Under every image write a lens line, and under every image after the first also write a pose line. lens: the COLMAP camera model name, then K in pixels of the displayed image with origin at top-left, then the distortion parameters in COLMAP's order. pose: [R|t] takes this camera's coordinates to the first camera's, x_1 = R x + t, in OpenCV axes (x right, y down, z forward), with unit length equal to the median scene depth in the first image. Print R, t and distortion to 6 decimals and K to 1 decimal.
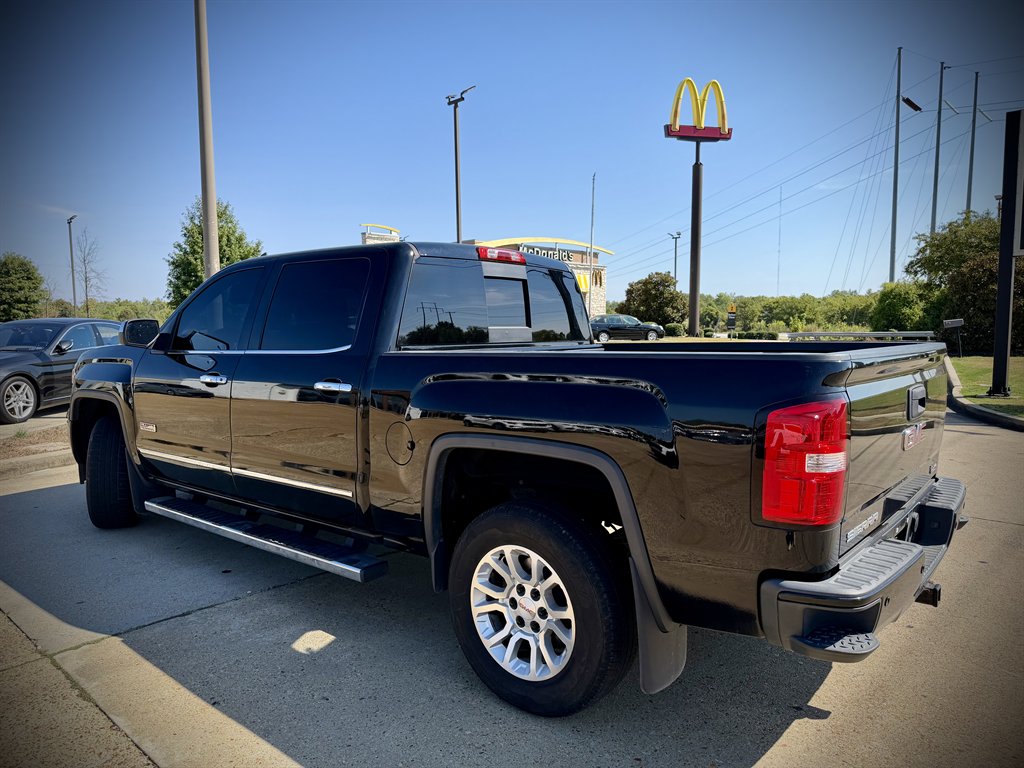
lens RADIAL K [[740.4, 0, 507.6], [0, 740.4, 380.3], [0, 0, 1]] dist [-0.000587, -0.009235]
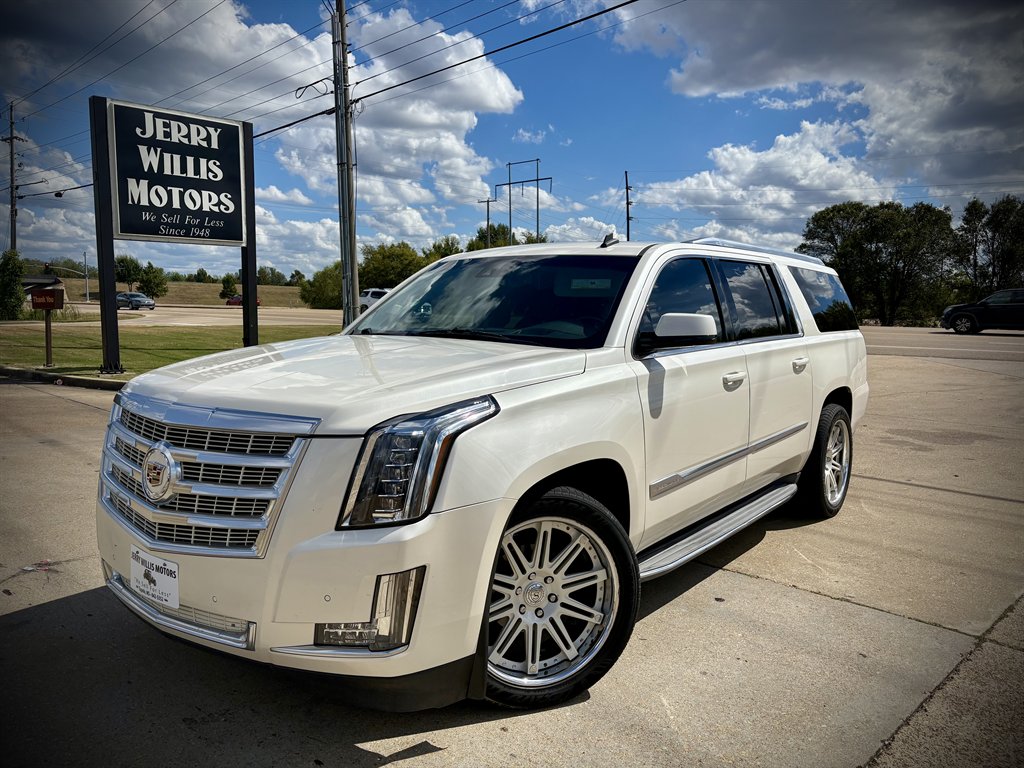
lens RADIAL K [[799.3, 0, 516.9], [0, 799.3, 384.4], [0, 0, 1]] dist [0.032932, -0.035785]
pose [[0.024112, -0.103284, 0.994360, -0.113307], [0.082116, 0.991492, 0.100995, -0.008480], [-0.996331, 0.079217, 0.032388, 0.105505]]
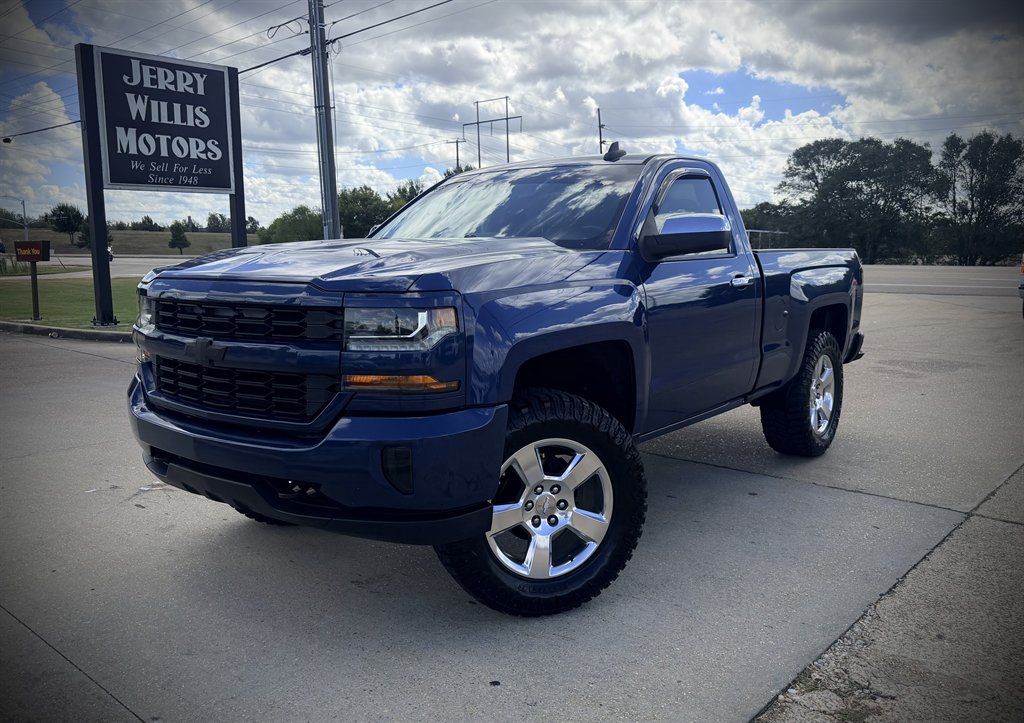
lens RADIAL K [[847.2, 0, 512.0], [0, 847.2, 361.5], [0, 0, 1]] dist [-0.006876, -0.000609]
pose [[-0.014494, -0.136670, 0.990511, -0.132274], [0.098349, 0.985616, 0.137434, -0.009467], [-0.995046, 0.099408, -0.000844, 0.116848]]
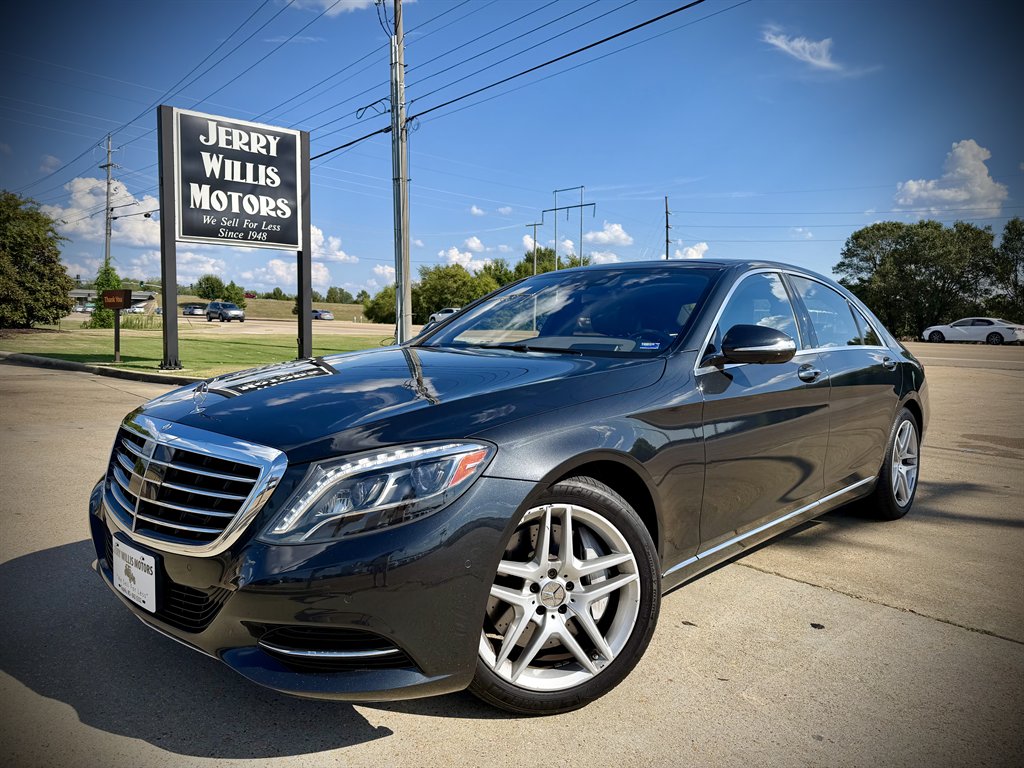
lens RADIAL K [[740.4, 0, 507.6], [0, 740.4, 380.3], [0, 0, 1]] dist [-0.000587, -0.009235]
pose [[0.096715, -0.078201, 0.992235, -0.092194], [0.071337, 0.994889, 0.071457, -0.001862], [-0.992752, 0.063872, 0.101799, 0.106332]]
